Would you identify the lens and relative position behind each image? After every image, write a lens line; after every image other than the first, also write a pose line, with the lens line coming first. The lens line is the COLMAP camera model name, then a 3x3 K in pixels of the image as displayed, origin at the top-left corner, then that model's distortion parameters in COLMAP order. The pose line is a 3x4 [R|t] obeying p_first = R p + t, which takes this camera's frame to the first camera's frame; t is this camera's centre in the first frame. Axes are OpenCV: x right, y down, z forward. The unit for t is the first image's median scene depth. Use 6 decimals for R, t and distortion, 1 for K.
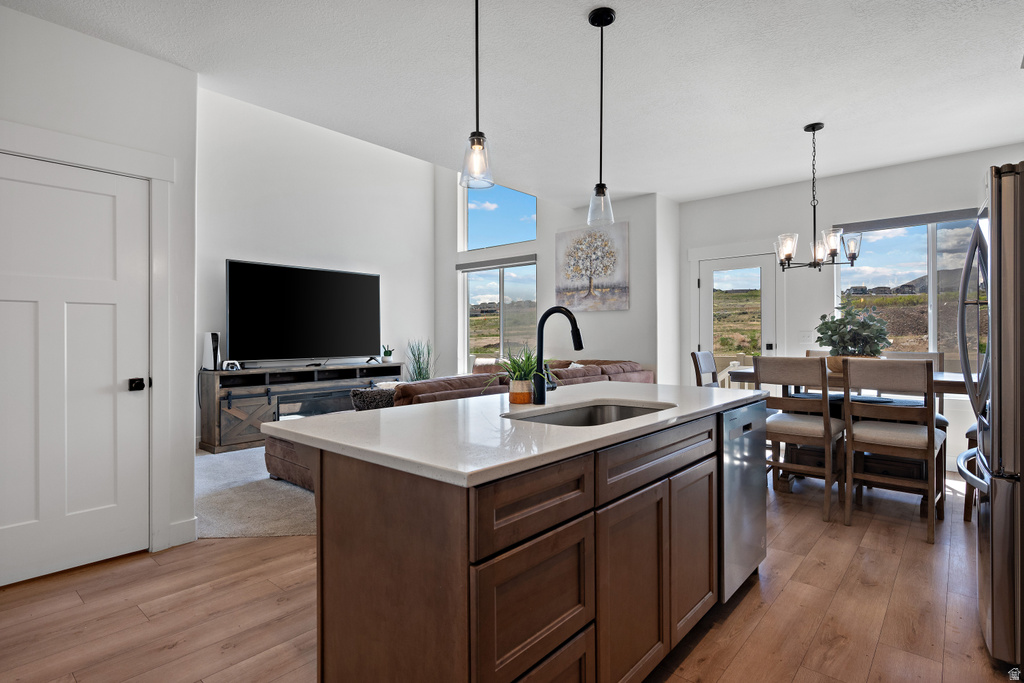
lens RADIAL K [[520.1, 0, 514.3], [0, 520.1, 336.0], [0, 0, 1]] dist [0.000166, -0.000058]
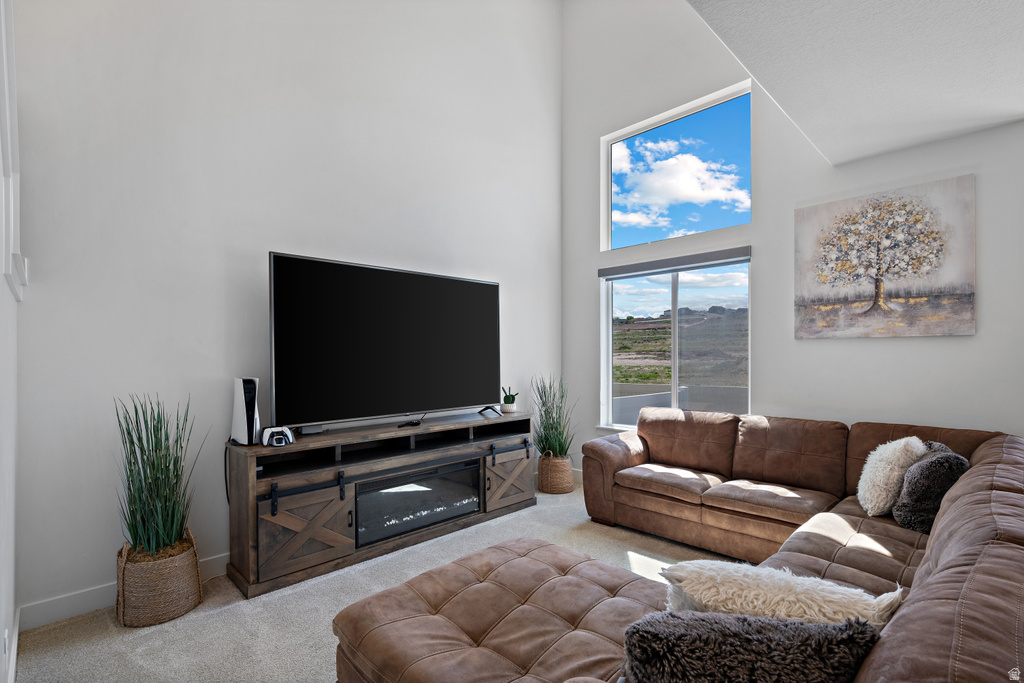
lens RADIAL K [[476.7, 0, 514.2], [0, 476.7, 354.9], [0, 0, 1]] dist [-0.001045, 0.000163]
pose [[0.996660, 0.000610, -0.081661, -0.215084], [-0.000417, 0.999997, 0.002375, -0.029712], [0.081662, -0.002333, 0.996657, 0.442683]]
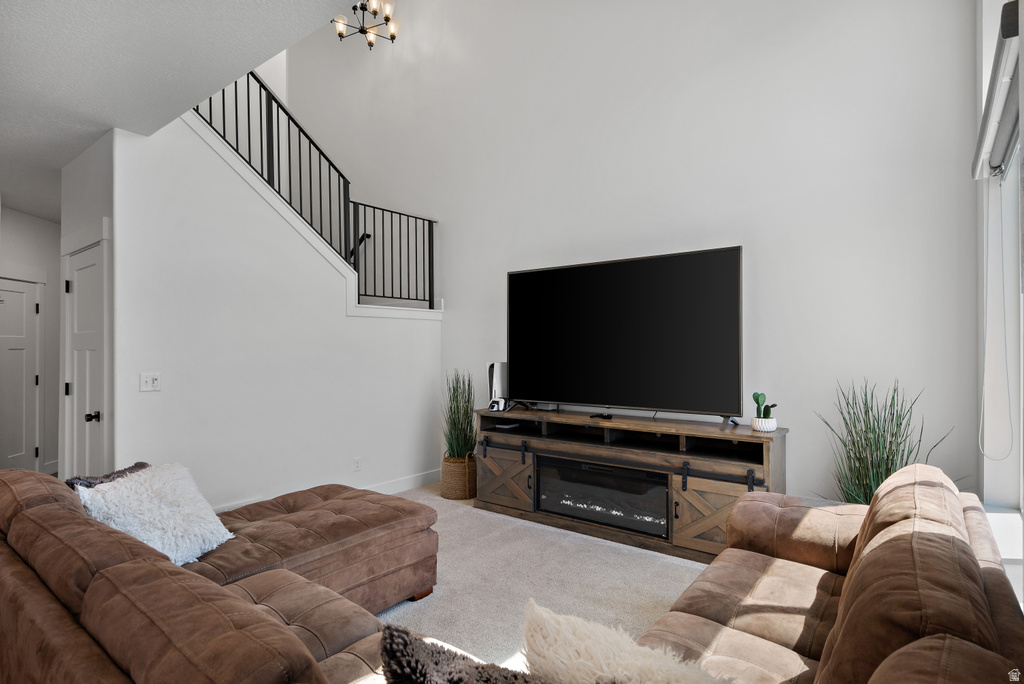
lens RADIAL K [[537.6, 0, 512.0], [0, 537.6, 342.0], [0, 0, 1]] dist [0.001079, 0.000018]
pose [[0.045012, -0.003606, -0.998980, 0.255897], [0.007329, 0.999968, -0.003279, -0.032345], [0.998960, -0.007174, 0.045037, 0.875804]]
